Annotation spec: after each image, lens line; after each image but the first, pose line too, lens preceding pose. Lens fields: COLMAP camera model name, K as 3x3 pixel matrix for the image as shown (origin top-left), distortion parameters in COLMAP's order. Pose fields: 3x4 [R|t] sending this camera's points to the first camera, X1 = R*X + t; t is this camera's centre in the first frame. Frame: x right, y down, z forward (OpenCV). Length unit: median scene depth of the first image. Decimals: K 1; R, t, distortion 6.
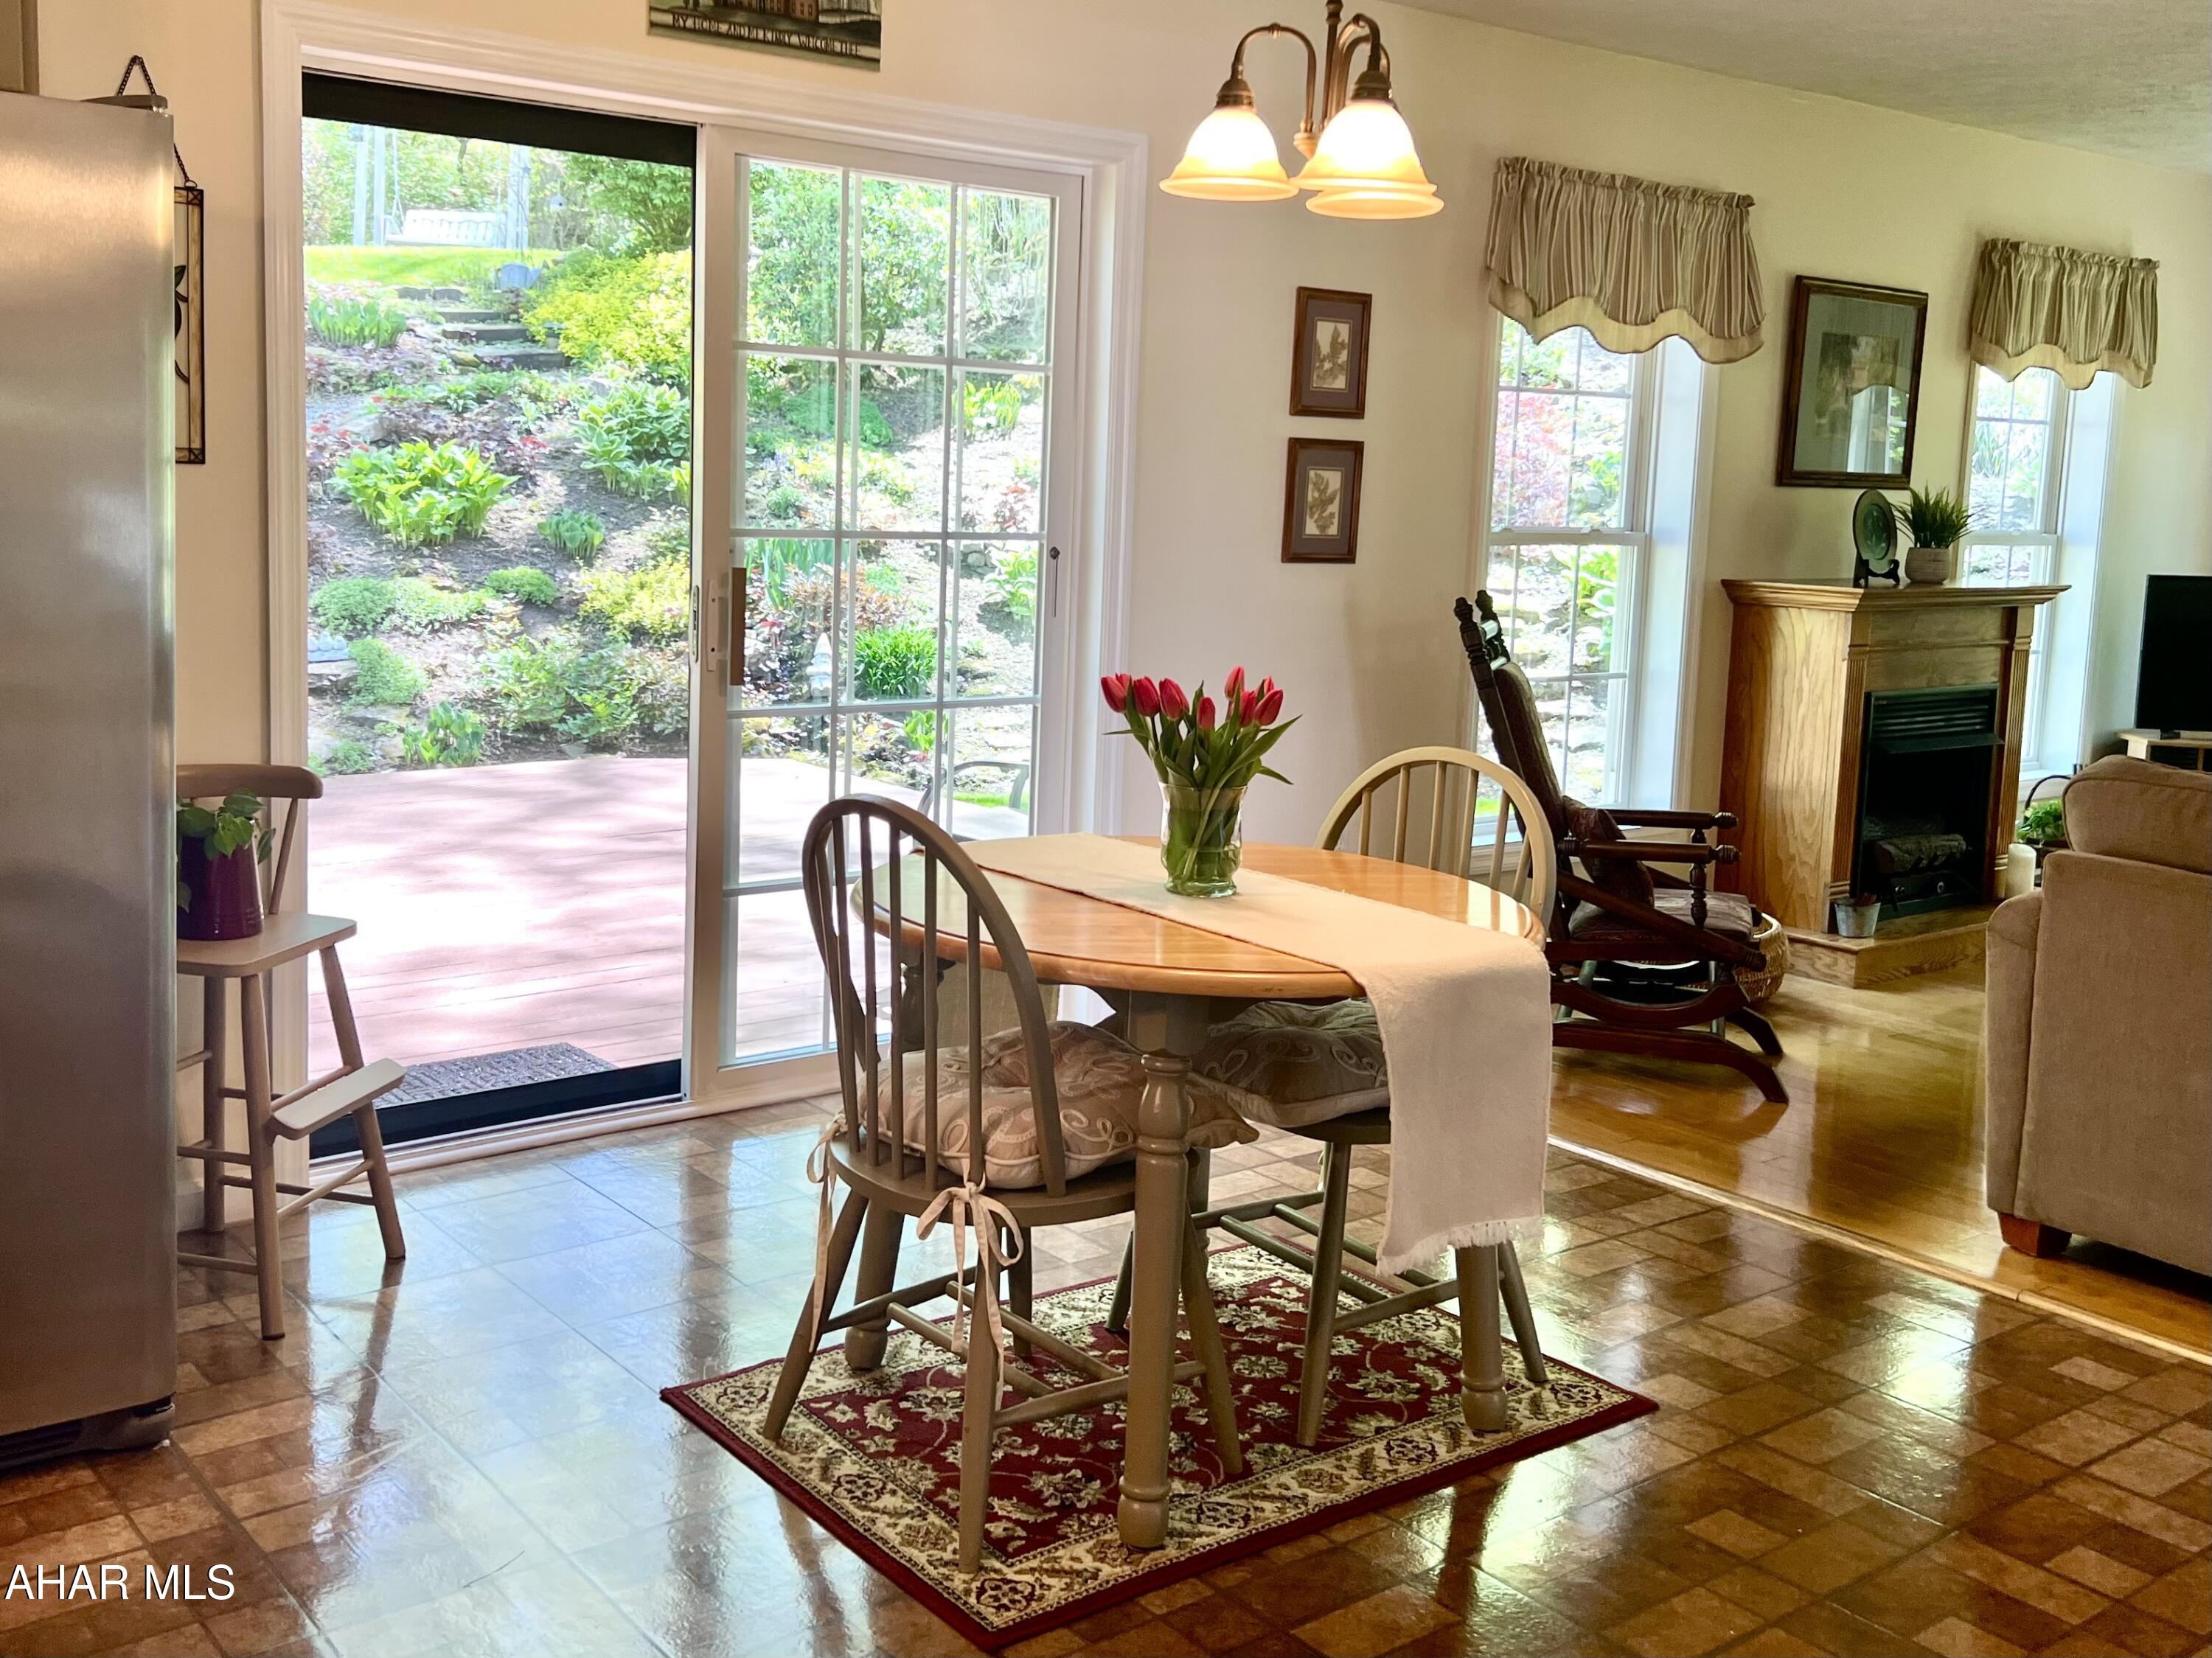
lens RADIAL K [[2149.5, 0, 1077.2], [0, 2149.5, 742.9], [0, 0, 1]] dist [0.050831, 0.000000]
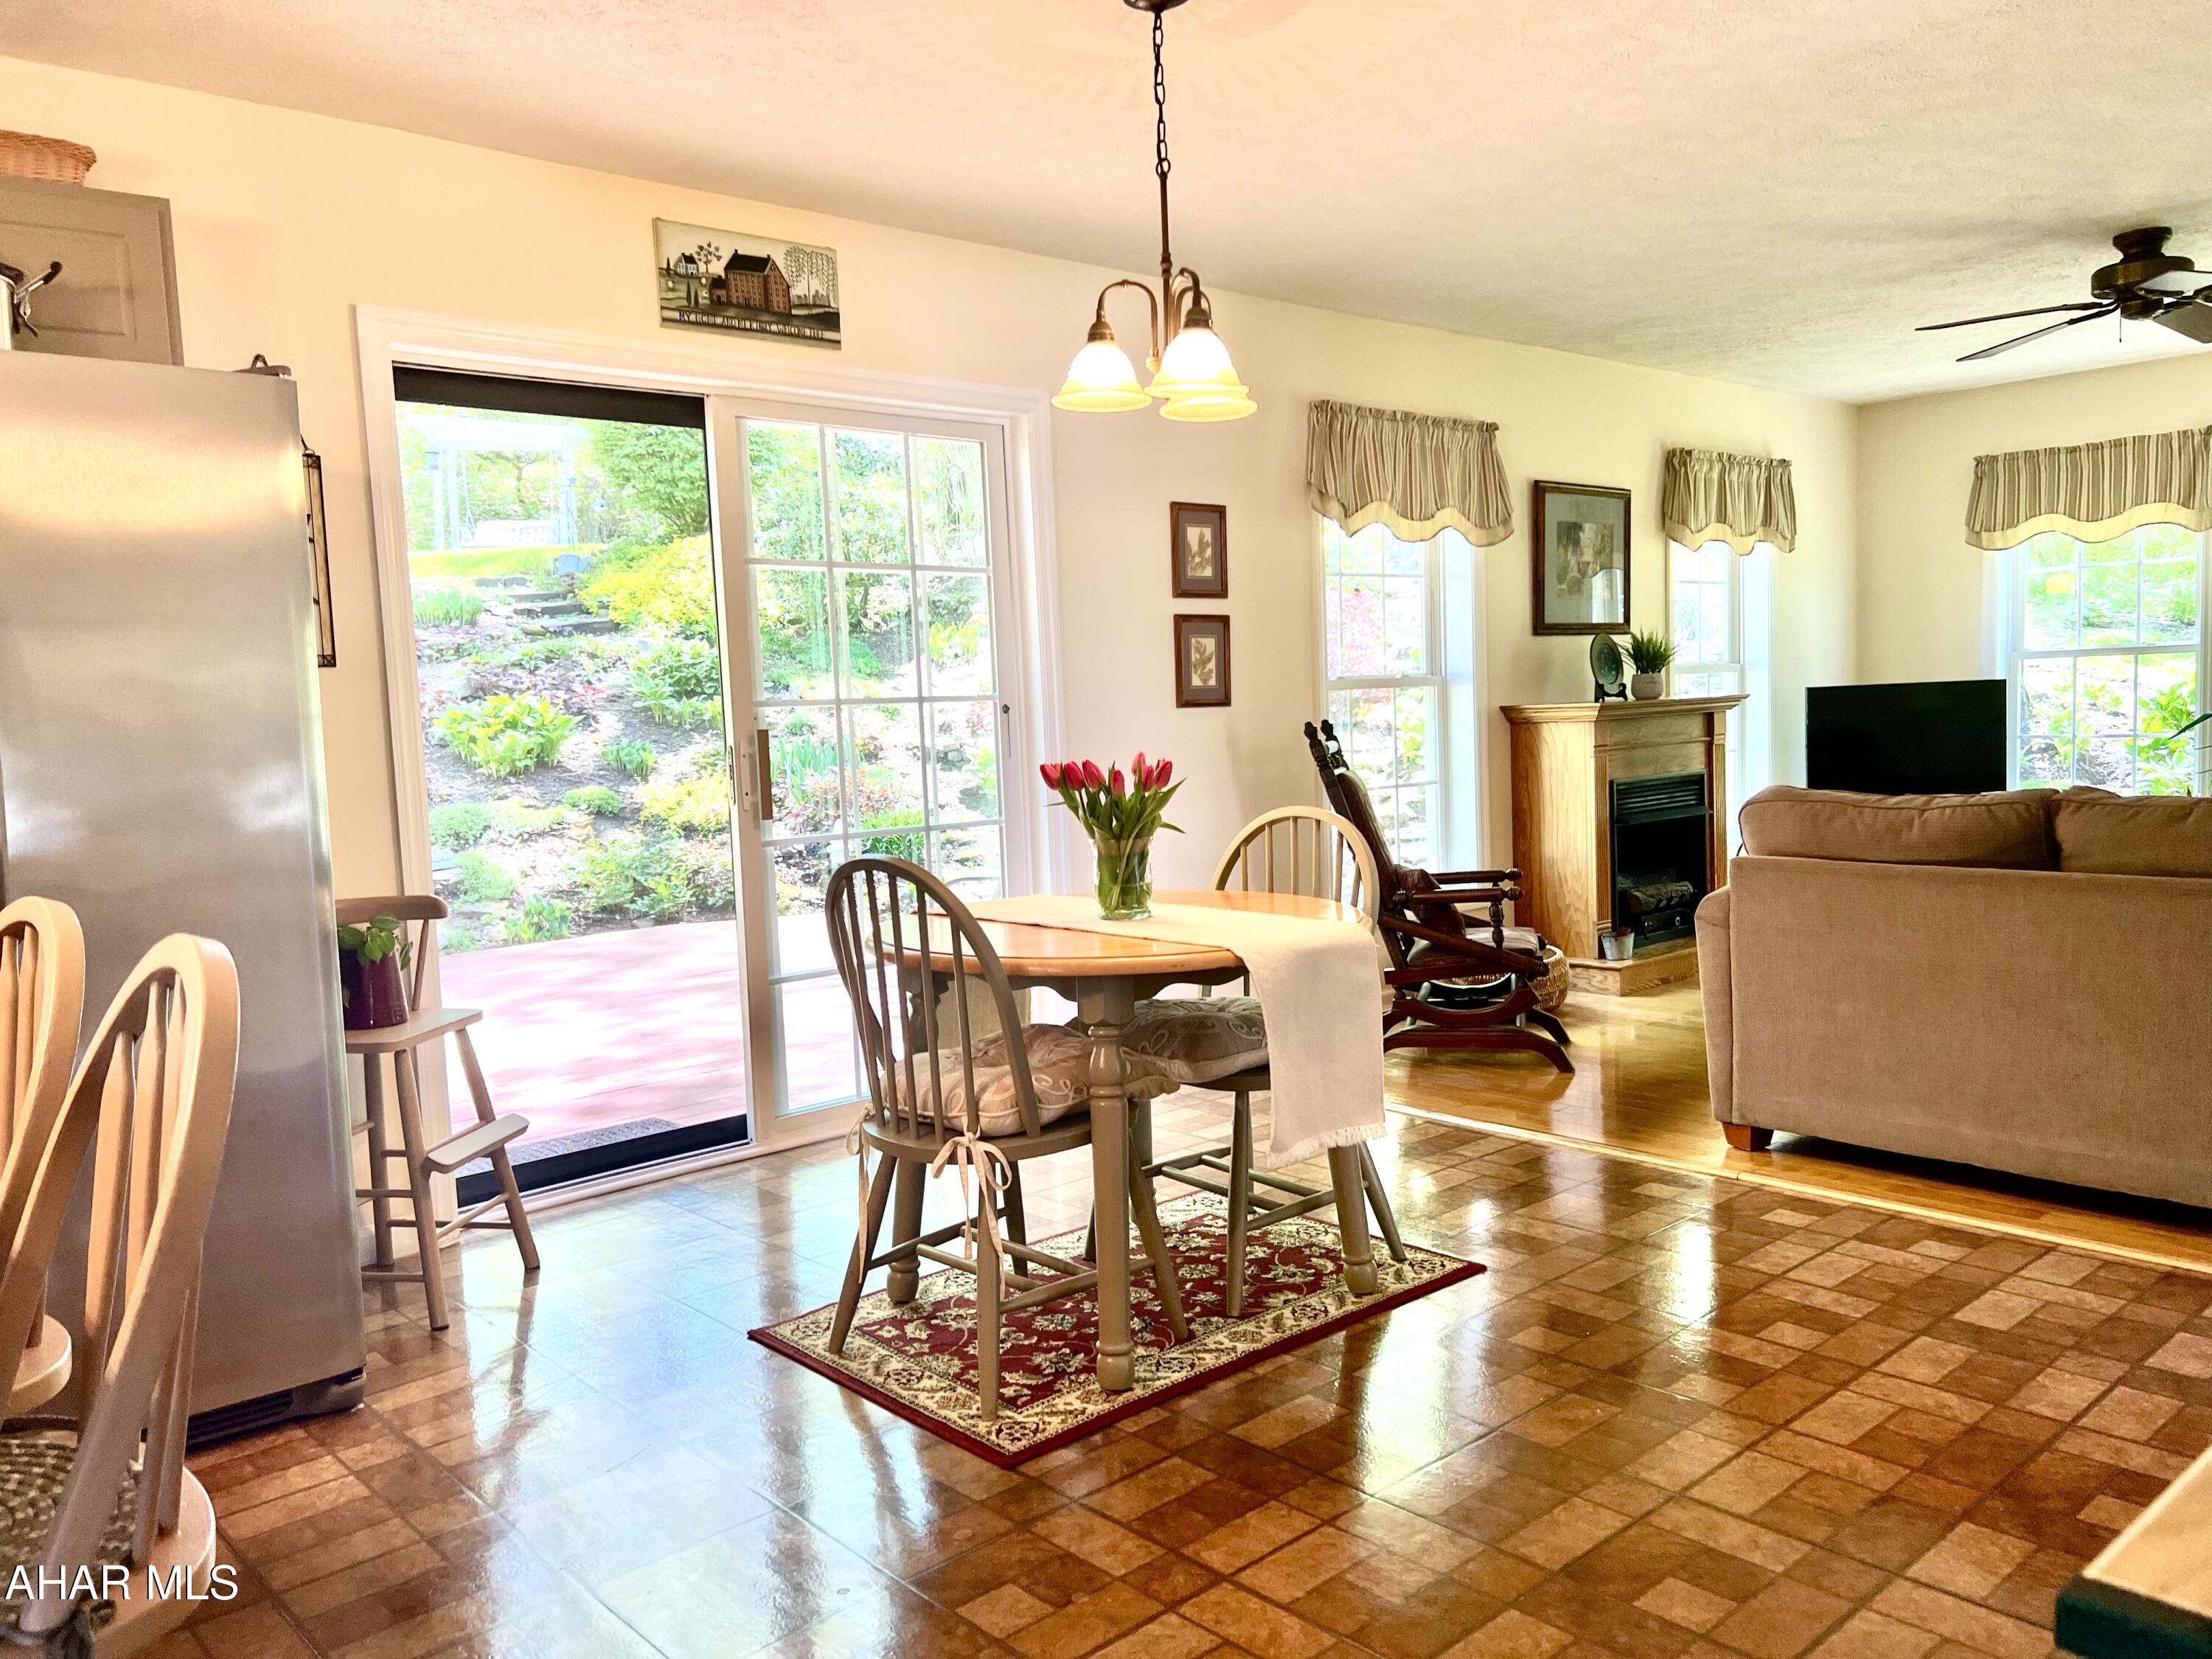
lens RADIAL K [[1657.7, 0, 1181.4], [0, 1657.7, 849.5], [0, 0, 1]] dist [0.072464, -0.037976]
pose [[0.993265, -0.079204, 0.084568, 0.005470], [0.081602, 0.996344, -0.025280, 0.040206], [-0.082256, 0.032010, 0.996097, -0.036587]]
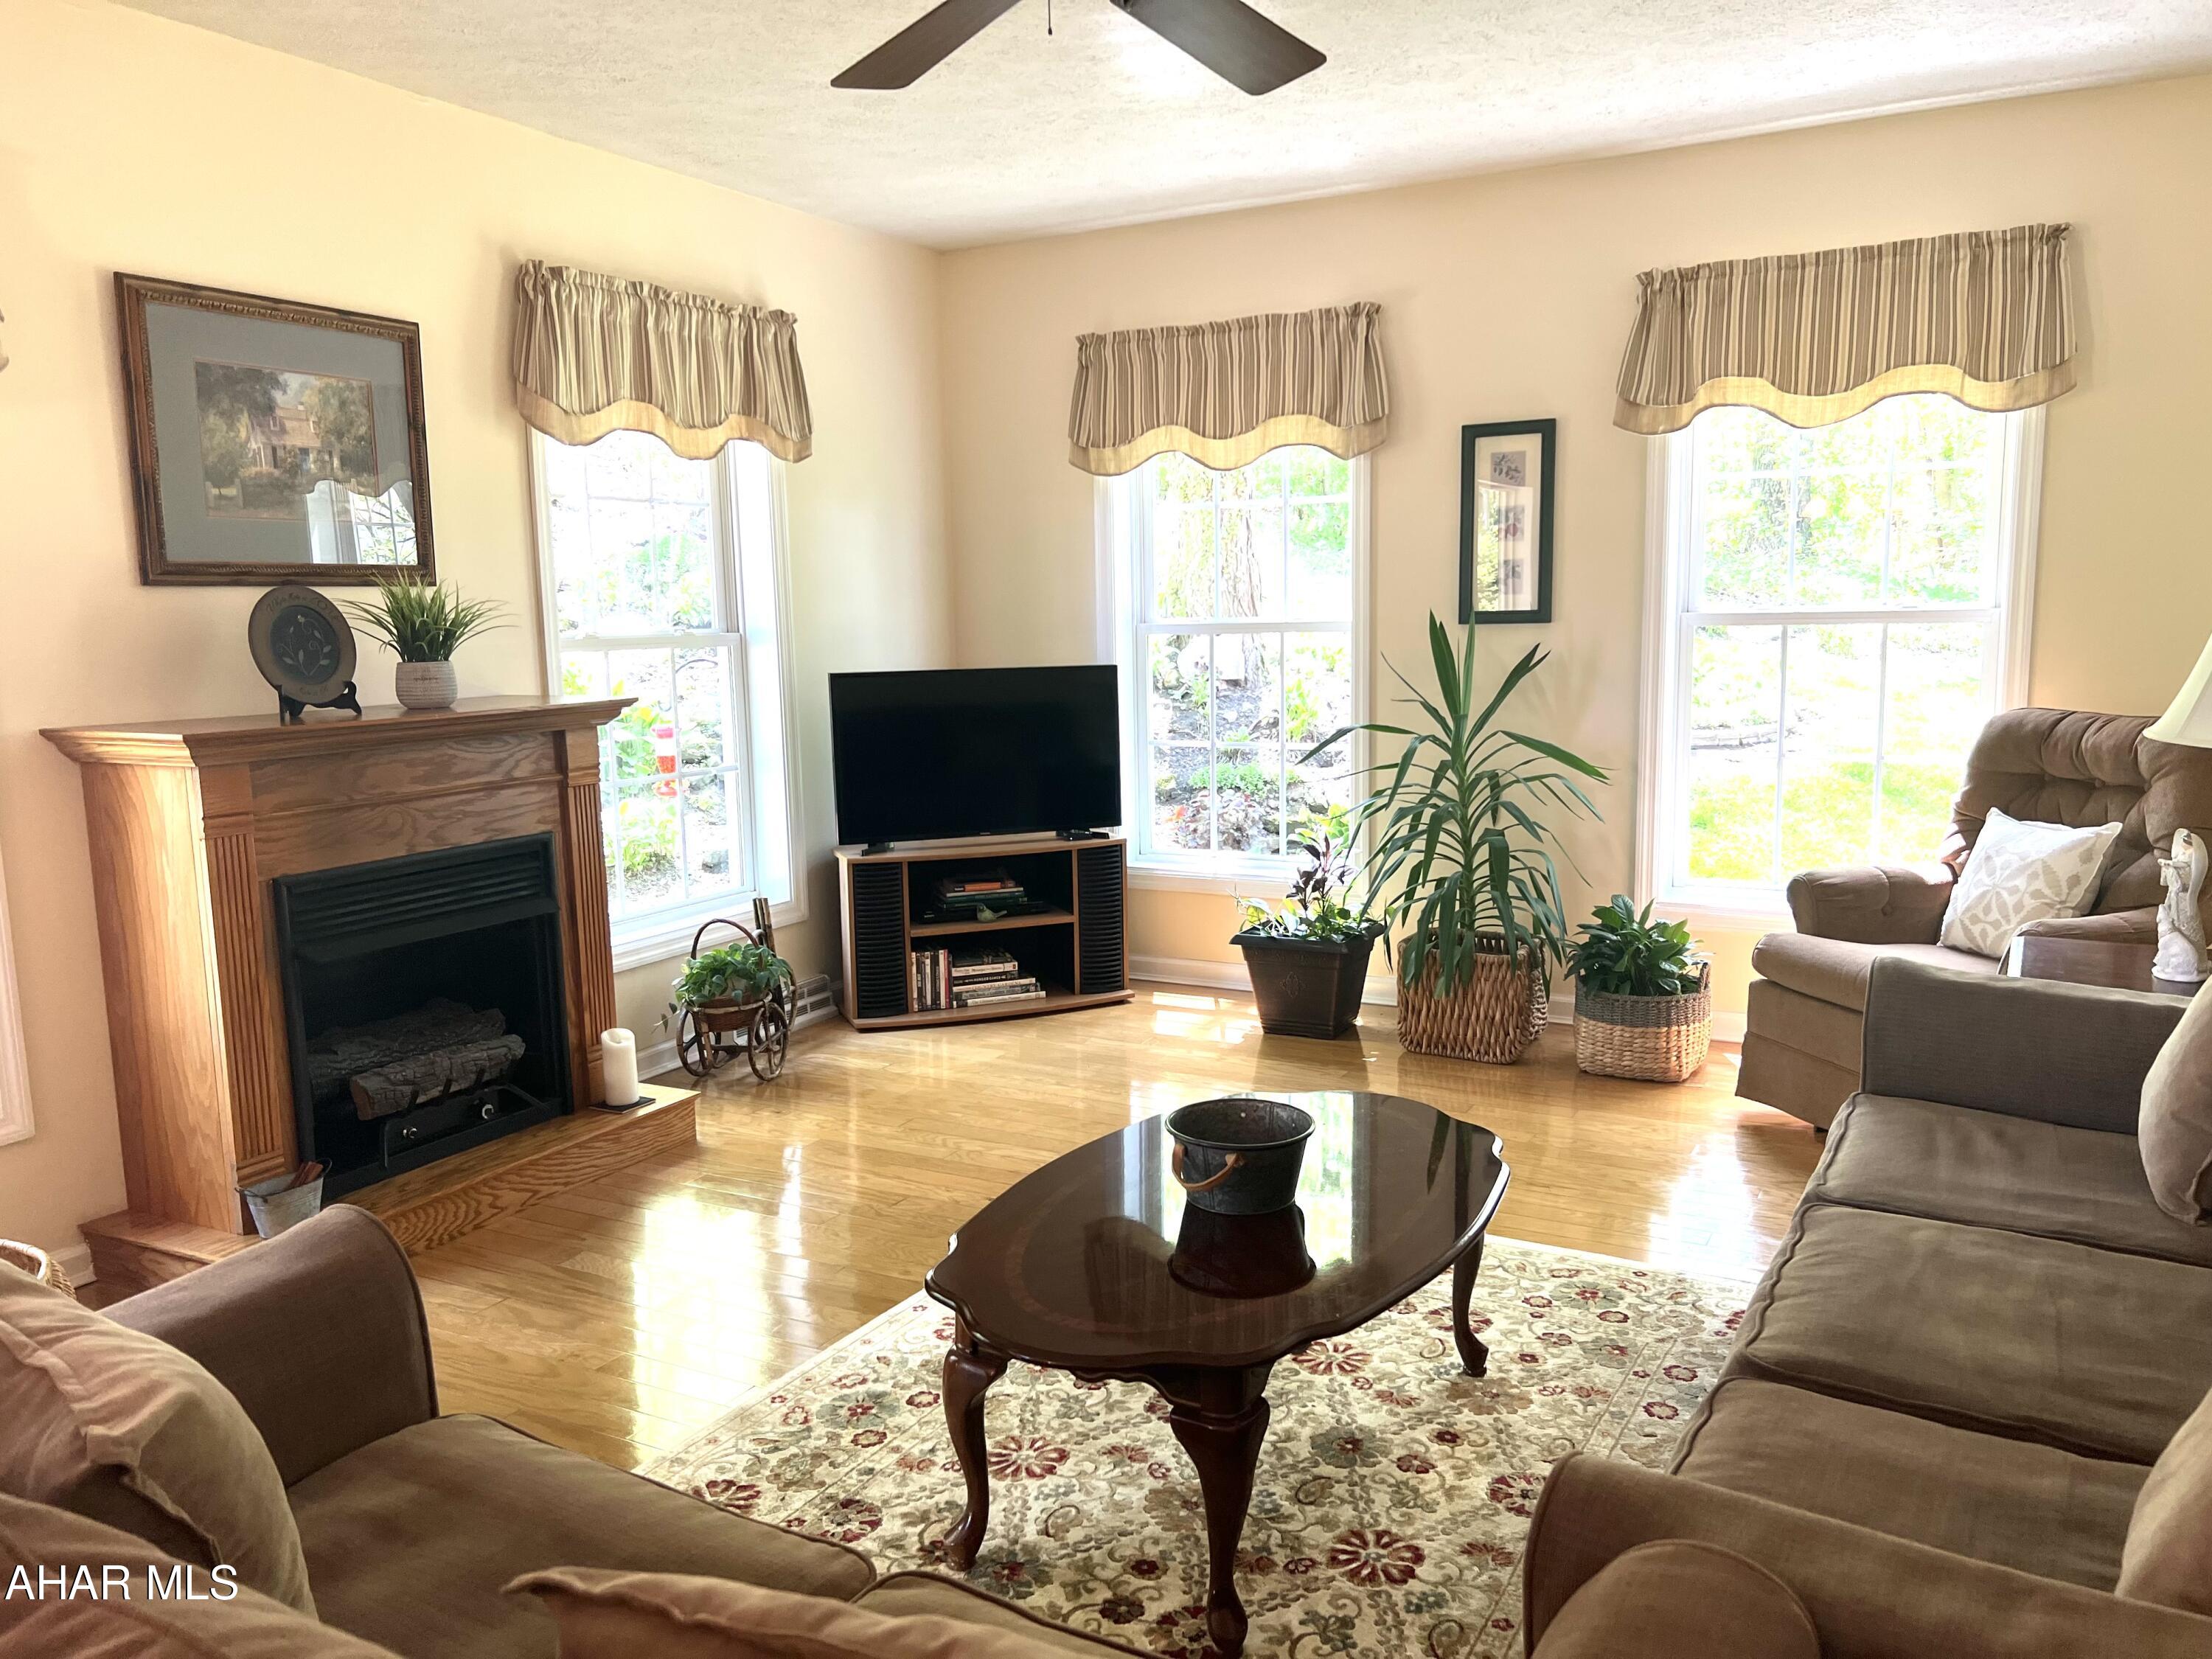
lens RADIAL K [[1657.7, 0, 1124.8], [0, 1657.7, 823.5], [0, 0, 1]] dist [0.072464, -0.037976]
pose [[0.920114, -0.102040, 0.378124, 0.674421], [0.097686, 0.994743, 0.030735, -0.050032], [-0.379272, 0.008658, 0.925245, 0.651722]]
